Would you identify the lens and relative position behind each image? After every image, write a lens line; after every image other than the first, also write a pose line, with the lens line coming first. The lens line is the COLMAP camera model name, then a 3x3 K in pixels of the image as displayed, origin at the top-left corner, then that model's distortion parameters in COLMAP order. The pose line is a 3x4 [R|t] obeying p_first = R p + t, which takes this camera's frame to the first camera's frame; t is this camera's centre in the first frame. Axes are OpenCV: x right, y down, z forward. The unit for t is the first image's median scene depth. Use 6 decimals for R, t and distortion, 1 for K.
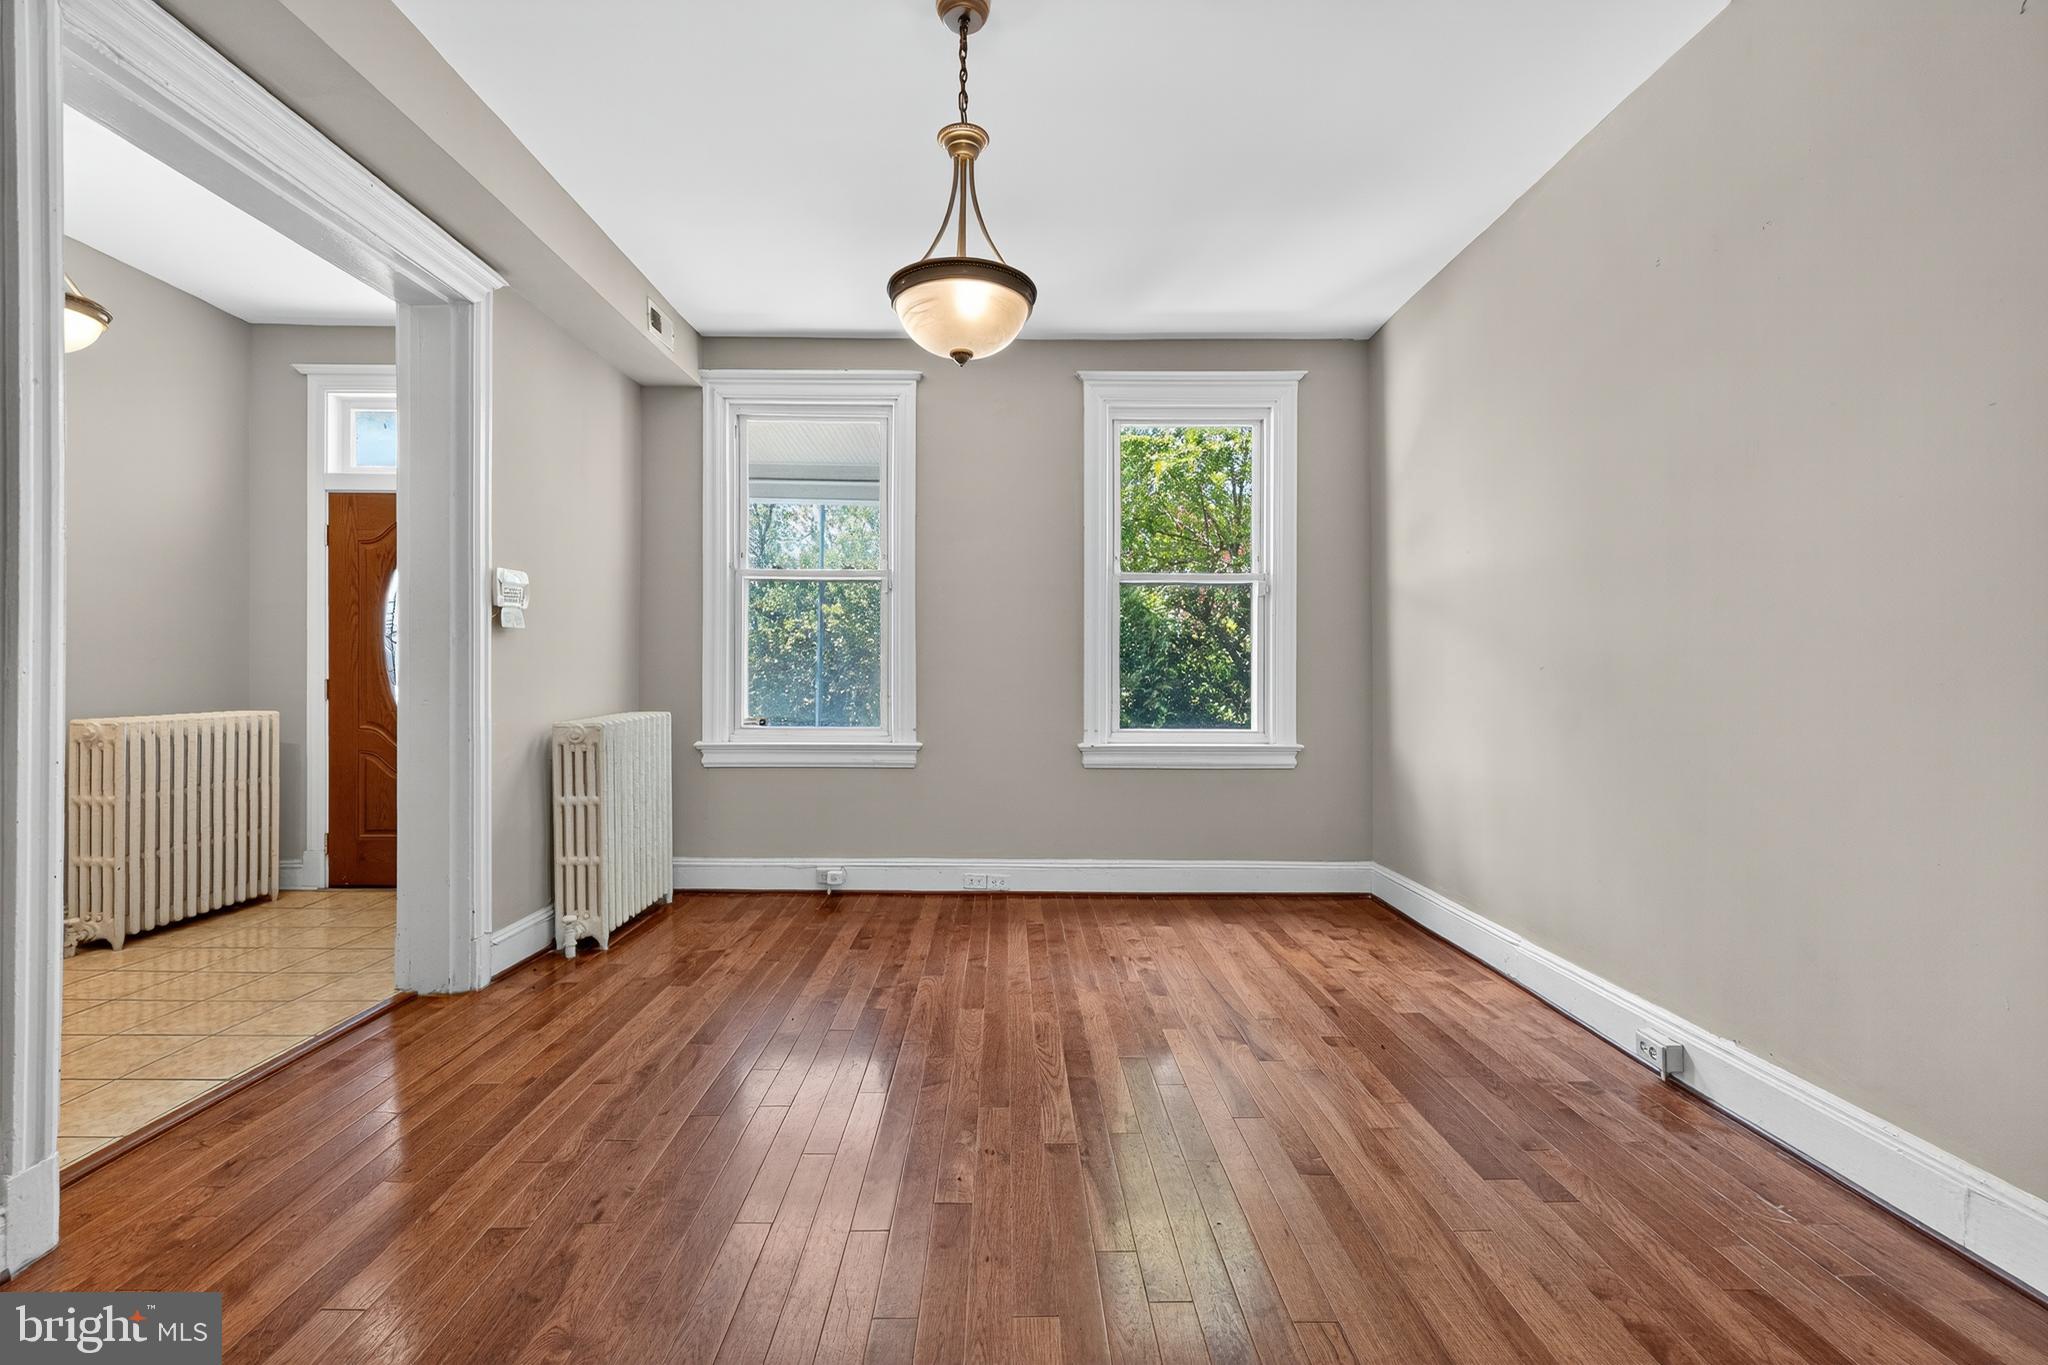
lens RADIAL K [[881.7, 0, 1024.1], [0, 881.7, 672.3], [0, 0, 1]] dist [-0.000537, -0.000106]
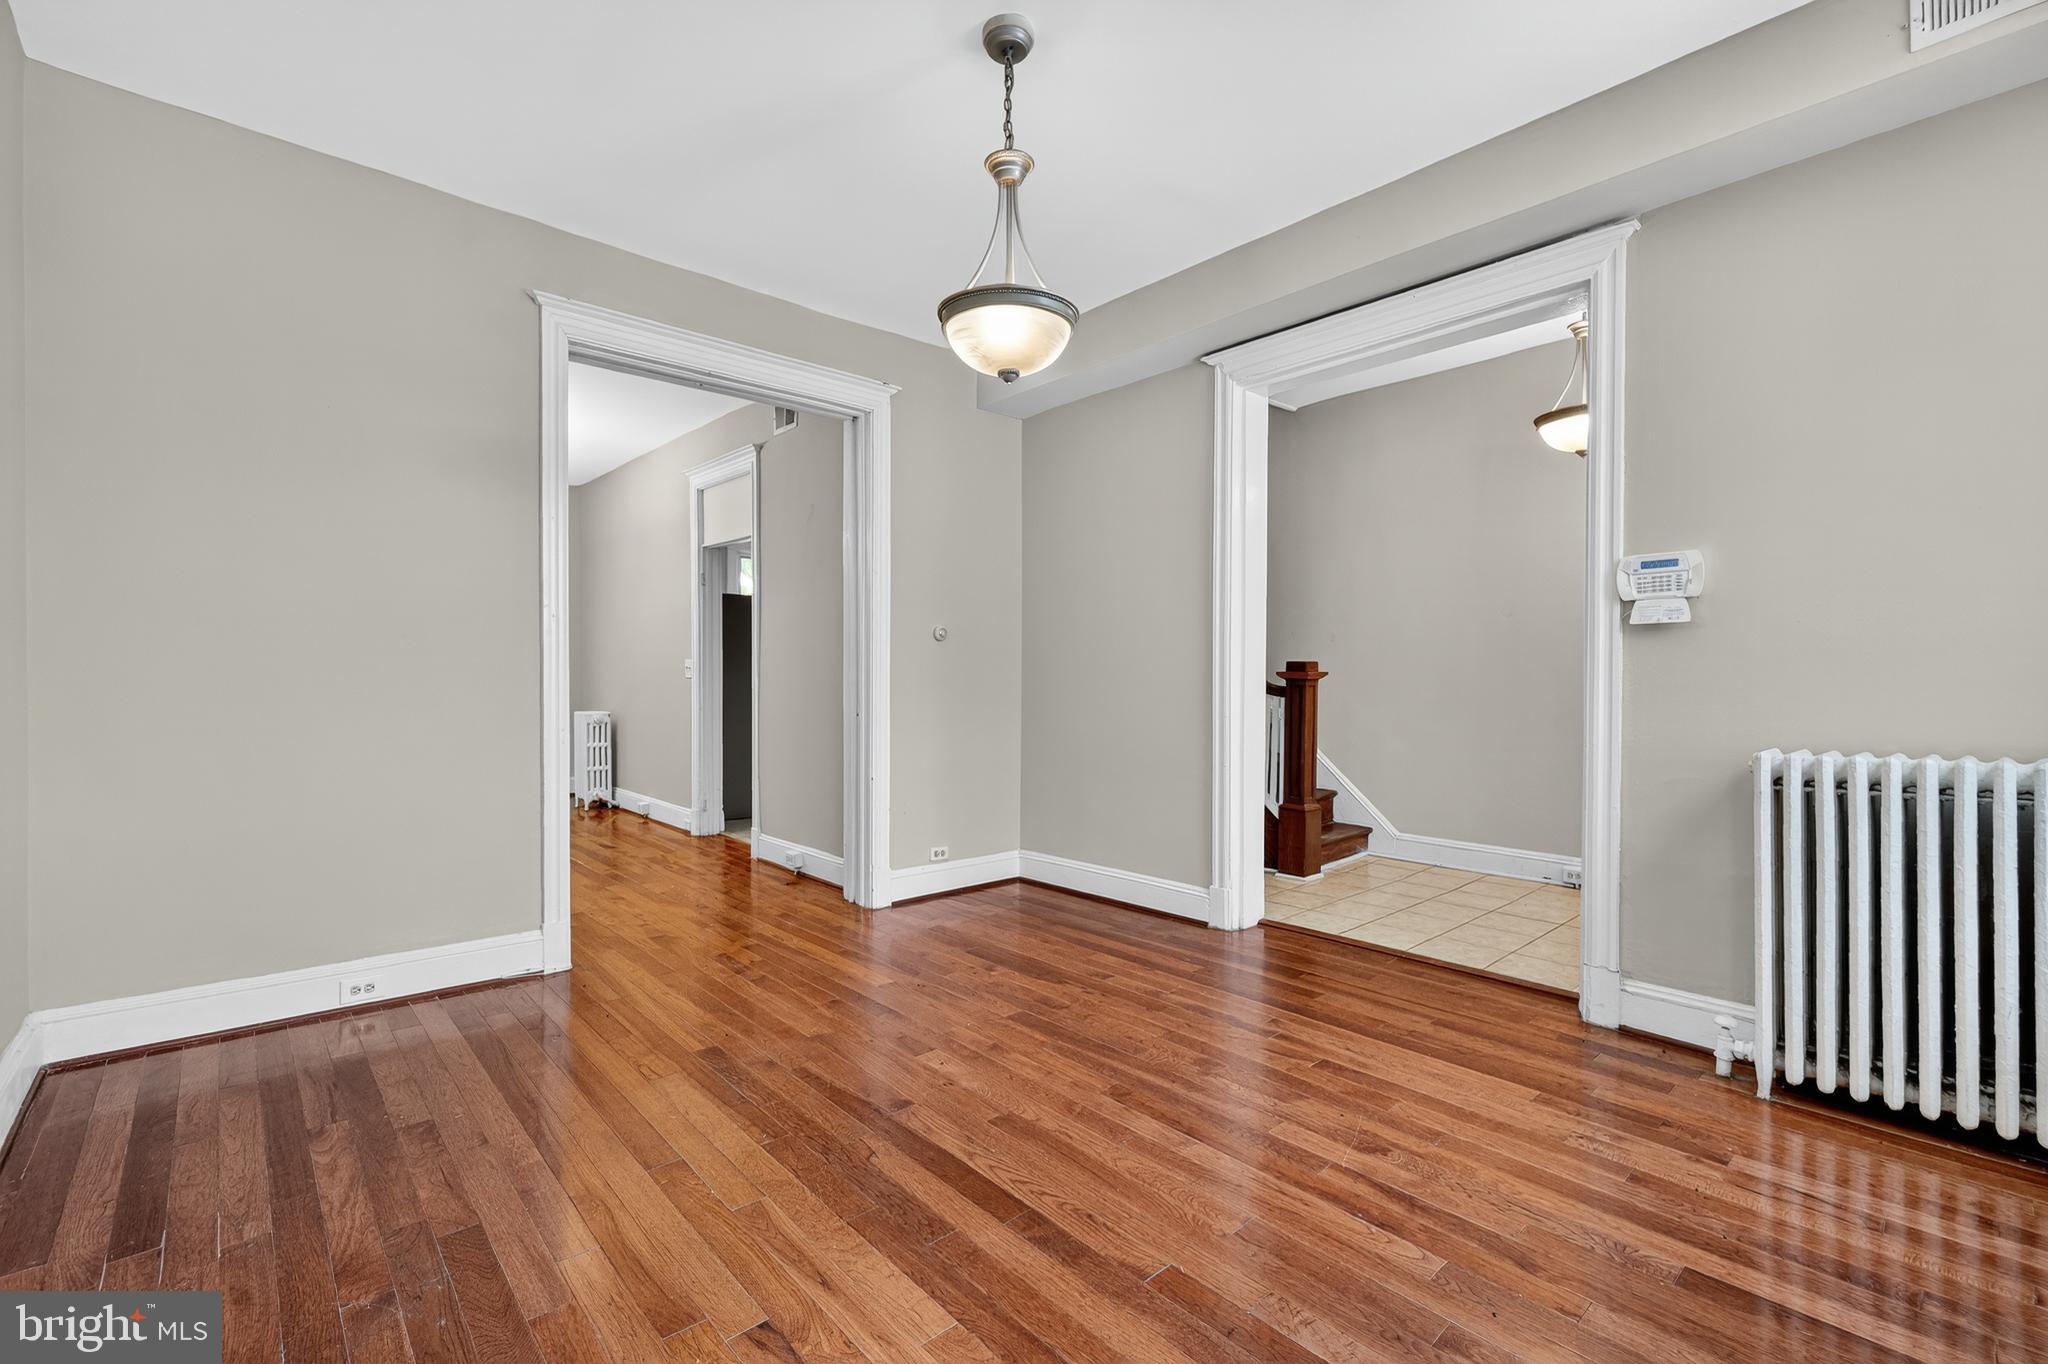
lens RADIAL K [[881.7, 0, 1024.1], [0, 881.7, 671.8], [0, 0, 1]] dist [-0.000537, -0.000106]
pose [[-0.752745, -0.007895, -0.658264, 0.461512], [-0.004718, 0.999967, -0.006599, -0.000519], [0.658295, -0.001862, -0.752758, 1.353910]]
